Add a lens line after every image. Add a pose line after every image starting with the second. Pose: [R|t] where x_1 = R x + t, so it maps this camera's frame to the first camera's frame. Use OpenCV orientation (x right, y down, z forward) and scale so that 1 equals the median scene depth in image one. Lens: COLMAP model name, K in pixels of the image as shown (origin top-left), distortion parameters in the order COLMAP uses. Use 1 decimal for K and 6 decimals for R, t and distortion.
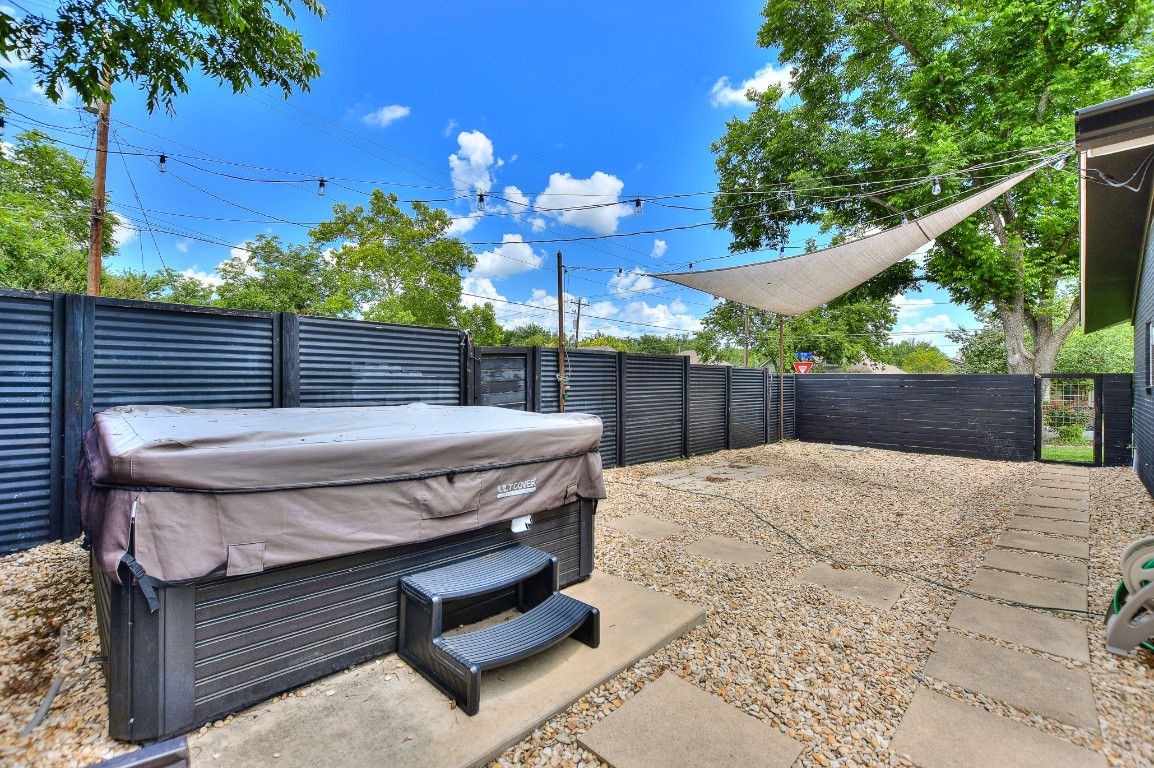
lens RADIAL K [[504.5, 0, 576.7], [0, 504.5, 381.9], [0, 0, 1]] dist [-0.002750, -0.000275]
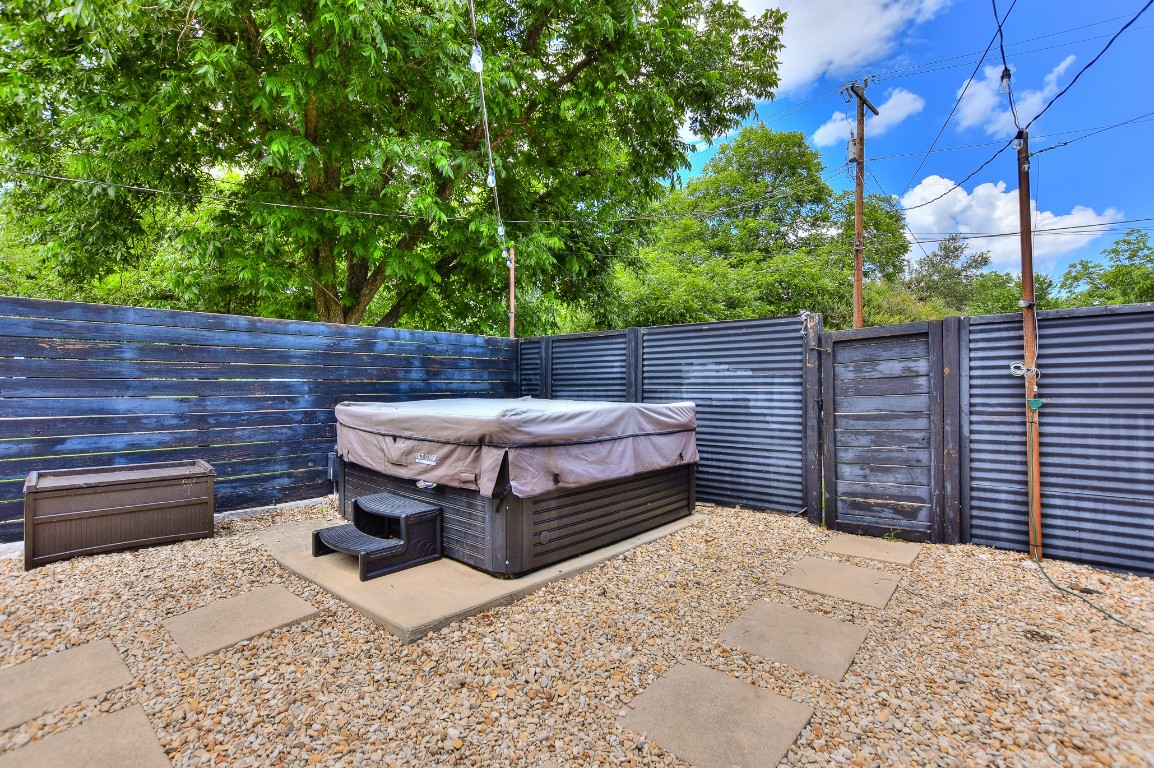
lens RADIAL K [[532.6, 0, 575.8], [0, 532.6, 385.5], [0, 0, 1]] dist [-0.001900, -0.000036]
pose [[0.047085, -0.010419, -0.998837, 0.691728], [-0.001711, 0.999943, -0.010511, 0.020536], [0.998889, 0.002203, 0.047065, 0.720730]]
